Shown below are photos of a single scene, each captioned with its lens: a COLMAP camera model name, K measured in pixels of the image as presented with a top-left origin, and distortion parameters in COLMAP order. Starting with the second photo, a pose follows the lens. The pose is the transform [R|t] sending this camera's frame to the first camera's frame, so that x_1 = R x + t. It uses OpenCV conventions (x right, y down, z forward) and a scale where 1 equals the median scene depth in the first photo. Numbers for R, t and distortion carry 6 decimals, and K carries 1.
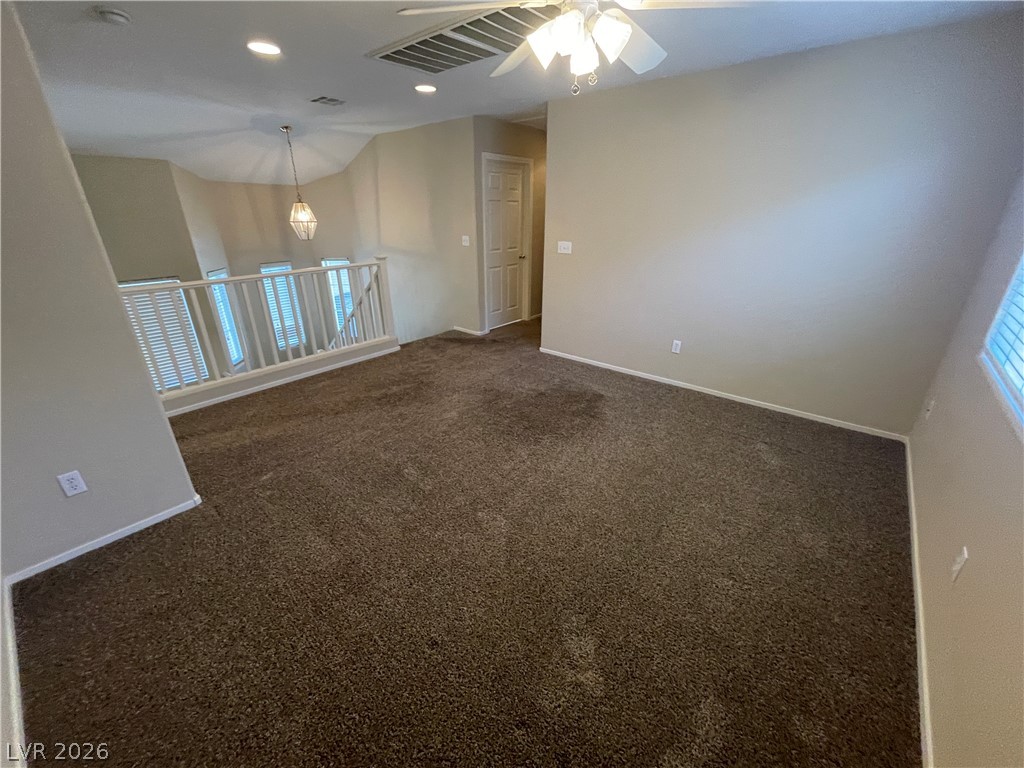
lens RADIAL K [[416.2, 0, 509.0], [0, 416.2, 382.0], [0, 0, 1]] dist [-0.001623, 0.000018]
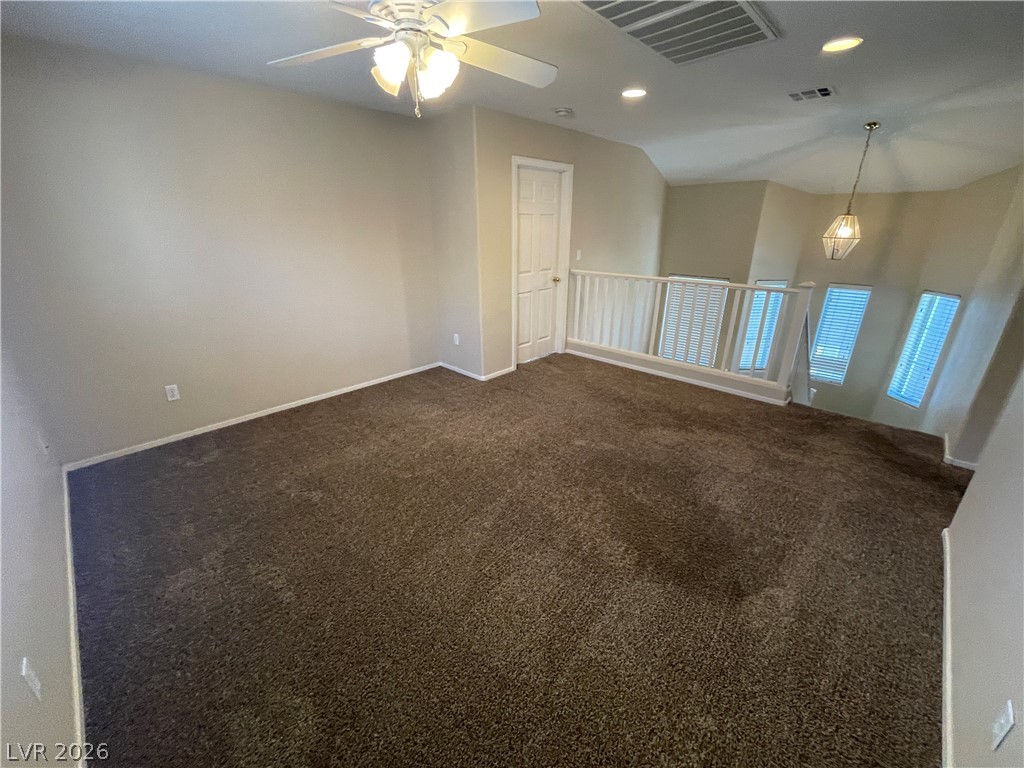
lens RADIAL K [[416.2, 0, 509.0], [0, 416.2, 382.0], [0, 0, 1]] dist [-0.001623, 0.000018]
pose [[-0.075691, 0.358232, -0.930559, 0.472153], [-0.378273, 0.853160, 0.359204, -0.200481], [0.922594, 0.379194, 0.070933, 0.473993]]
